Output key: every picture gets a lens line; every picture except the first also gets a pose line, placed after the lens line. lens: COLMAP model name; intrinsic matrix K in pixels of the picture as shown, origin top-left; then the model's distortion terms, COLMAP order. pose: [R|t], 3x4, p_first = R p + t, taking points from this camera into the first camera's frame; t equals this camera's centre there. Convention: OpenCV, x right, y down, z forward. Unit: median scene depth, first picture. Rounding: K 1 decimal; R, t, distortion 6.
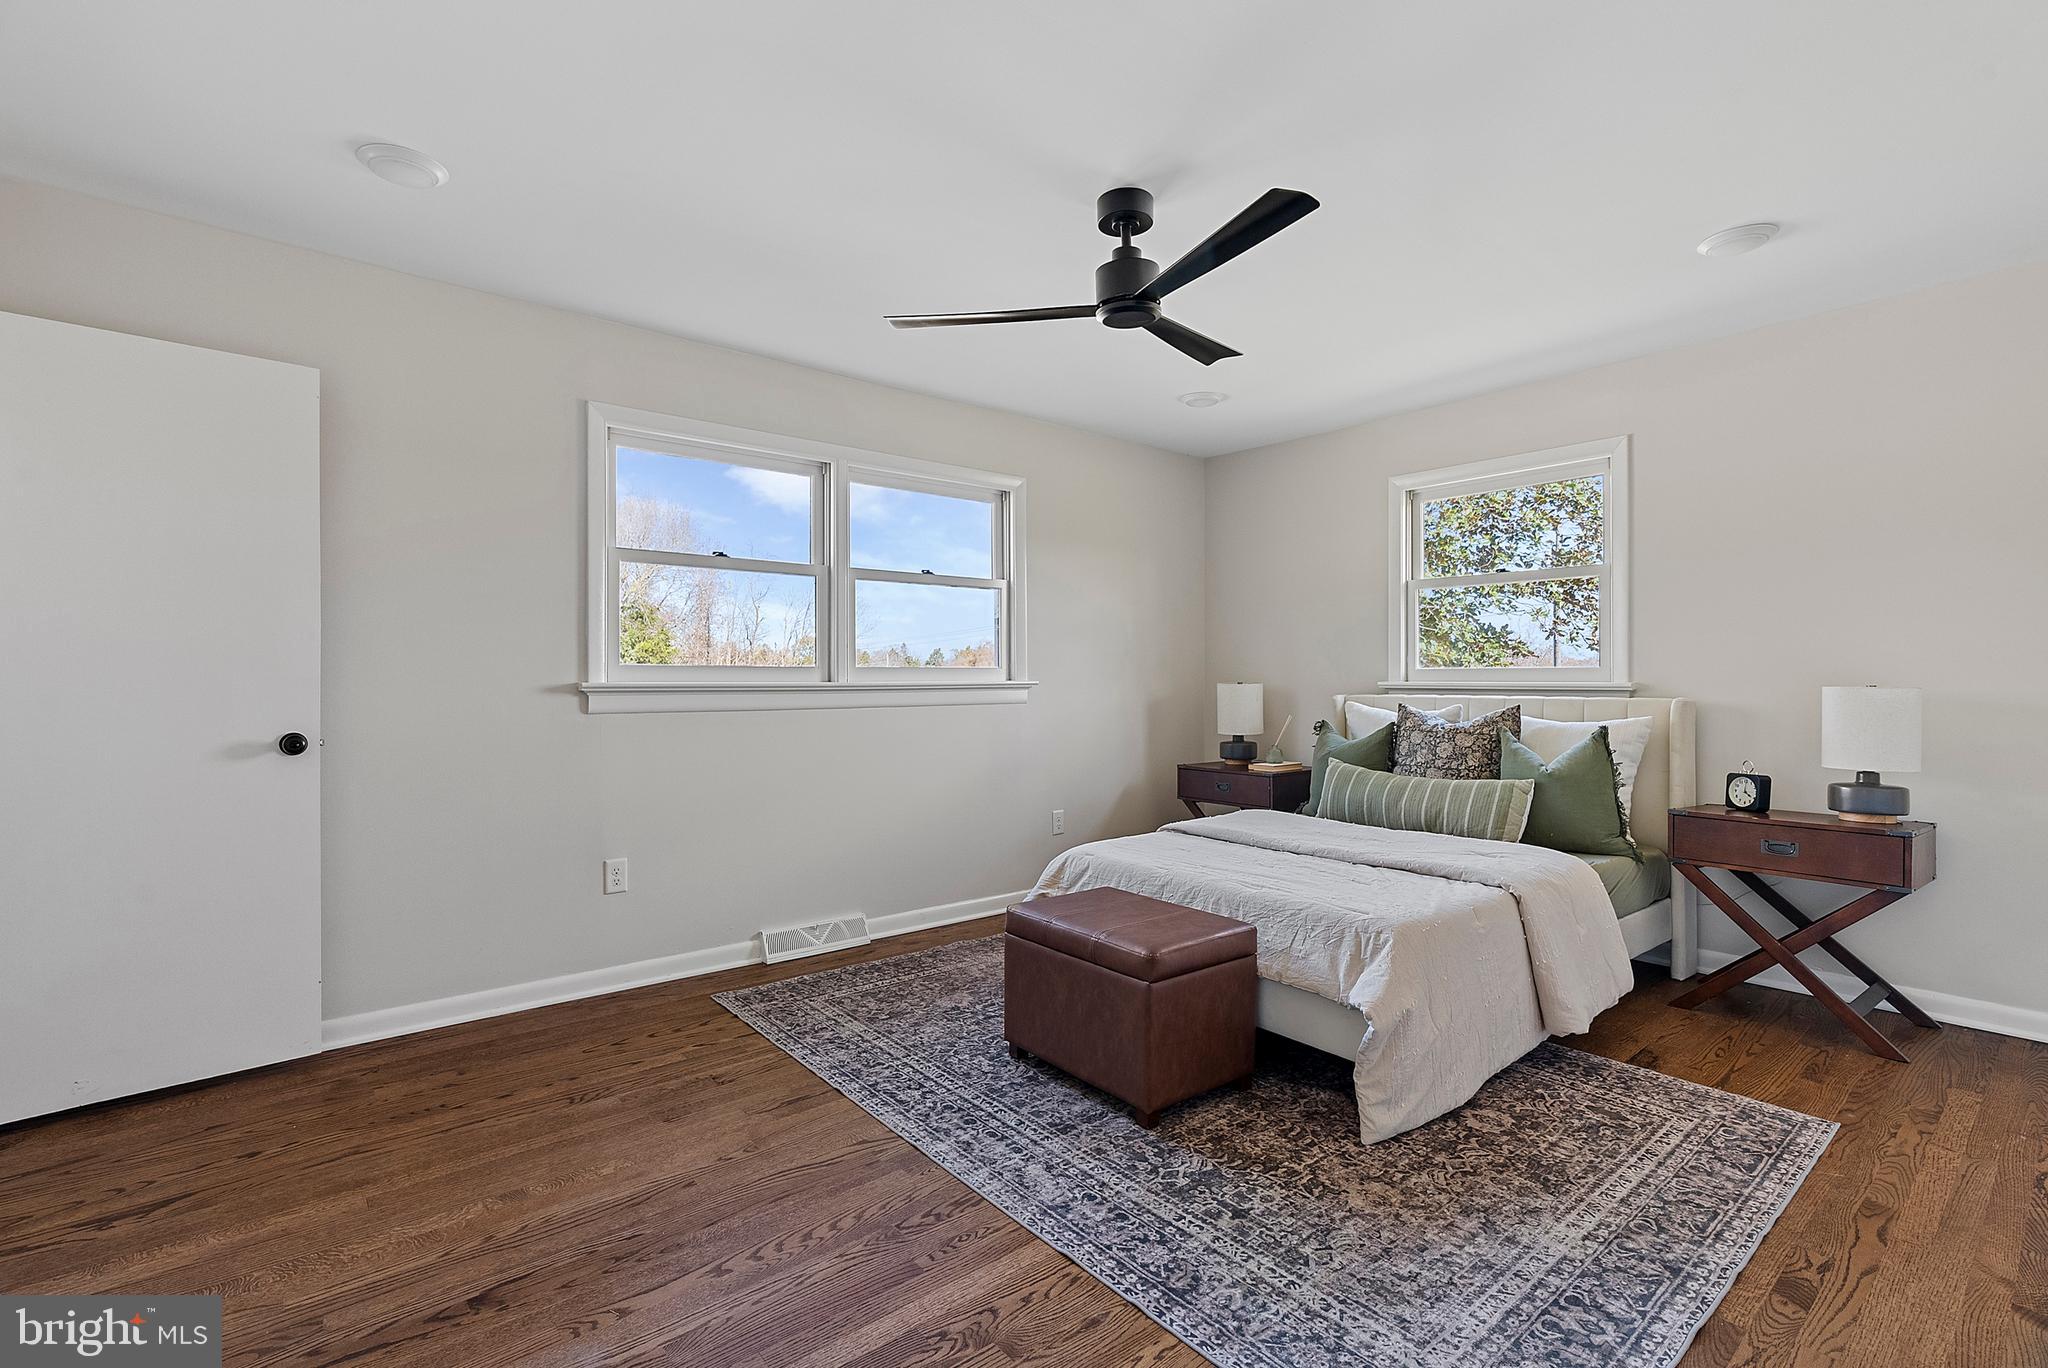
lens RADIAL K [[920.3, 0, 1033.9], [0, 920.3, 678.0], [0, 0, 1]] dist [-0.000314, 0.000396]
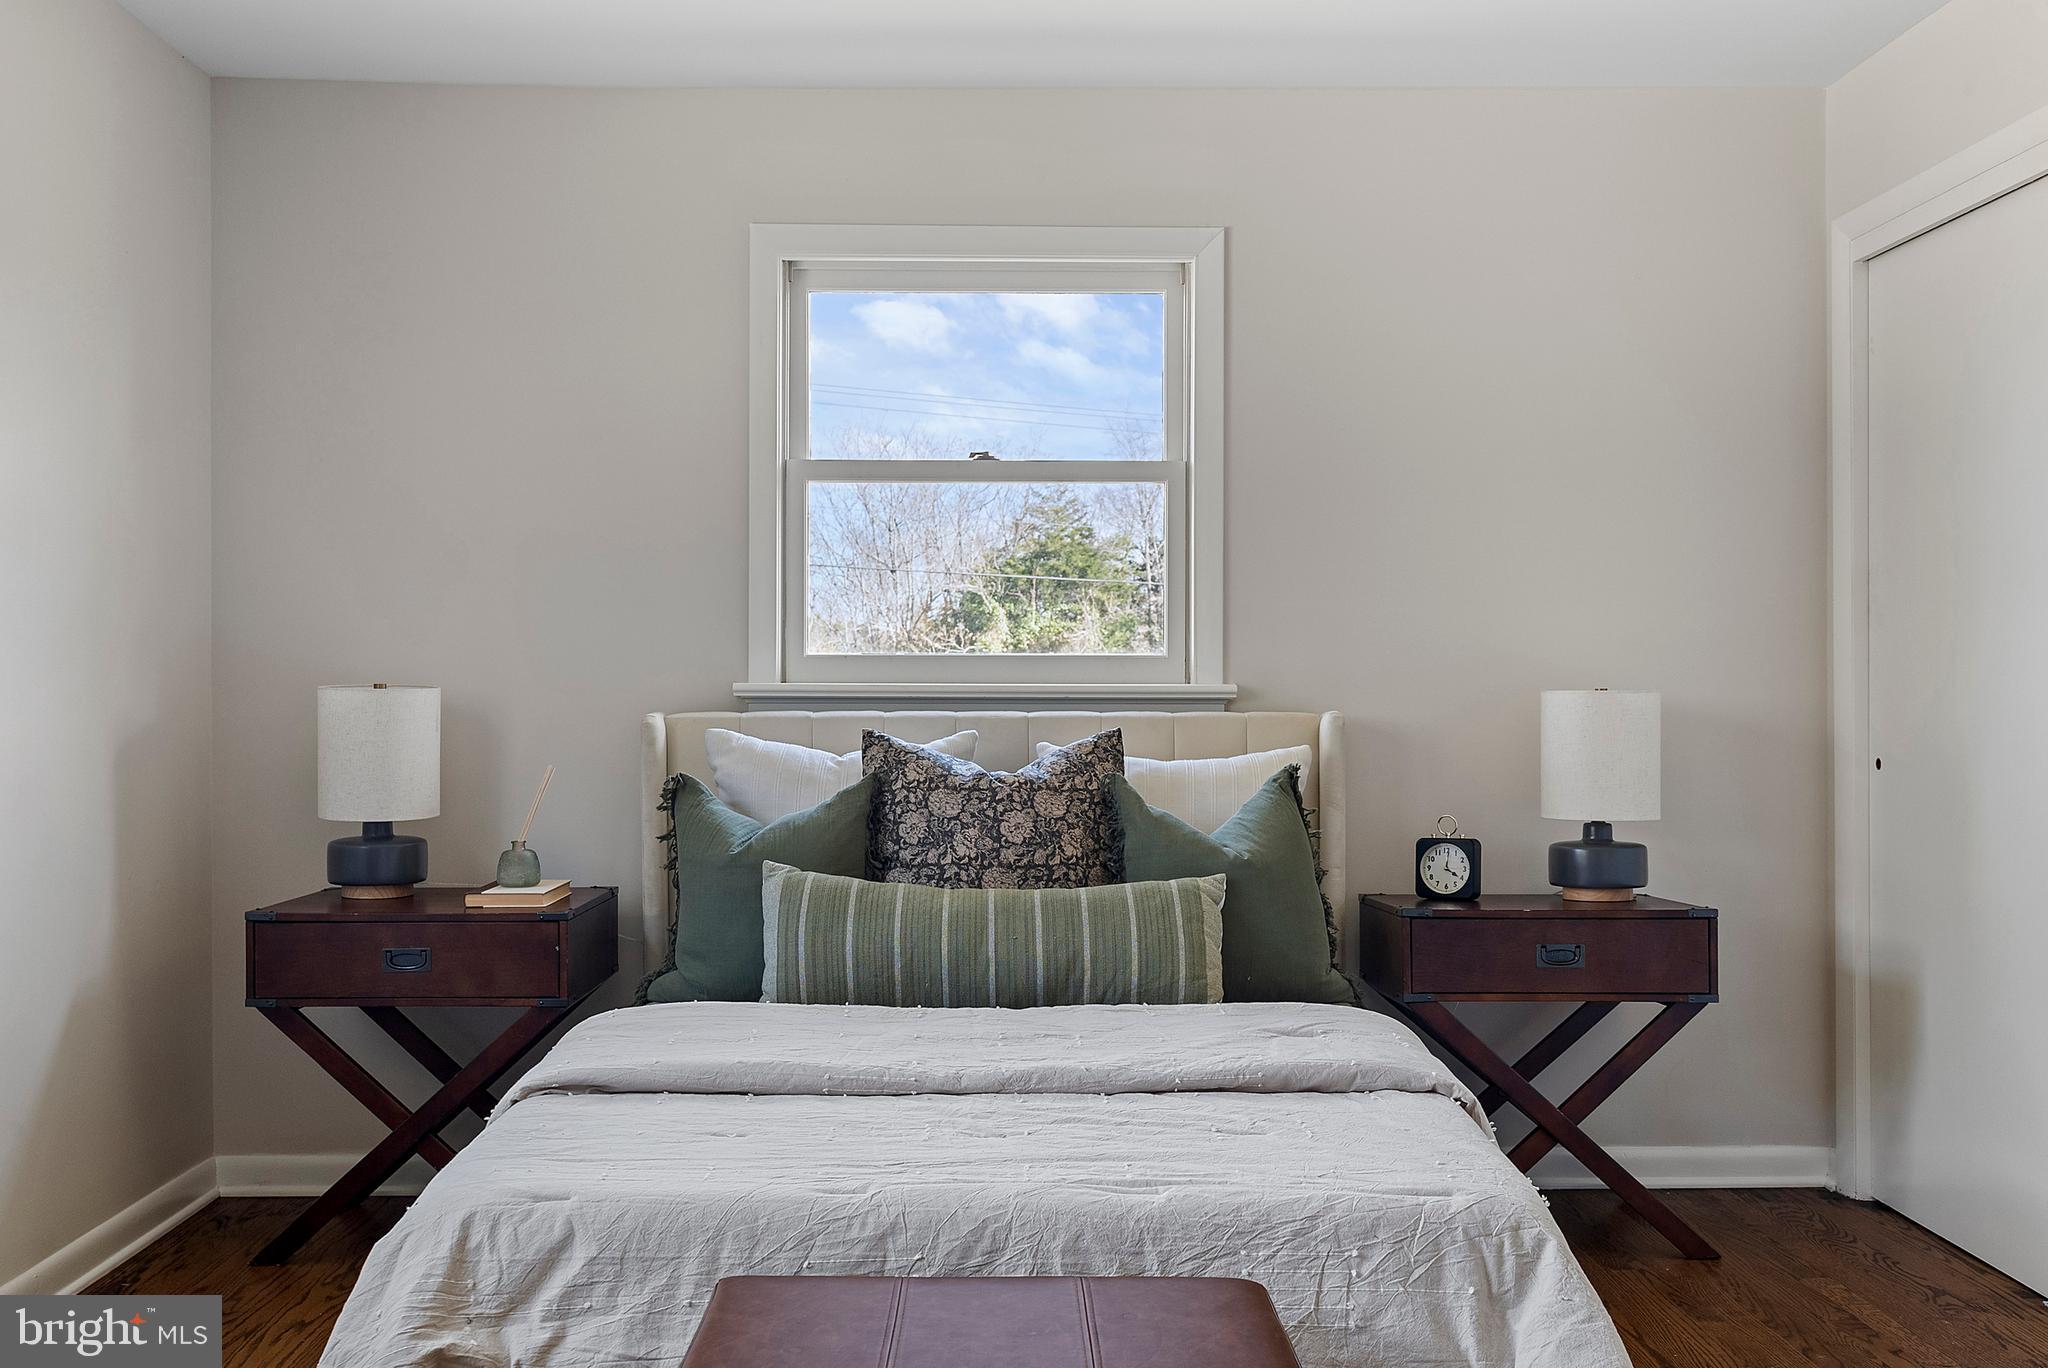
lens RADIAL K [[2002.8, 0, 1024.0], [0, 2002.8, 684.0], [0, 0, 1]] dist [0.010432, 0.005852]
pose [[0.644029, -0.004368, 0.764989, -0.336847], [-0.001395, 0.999975, 0.006883, -0.002692], [-0.765000, -0.005500, 0.644007, 0.329645]]
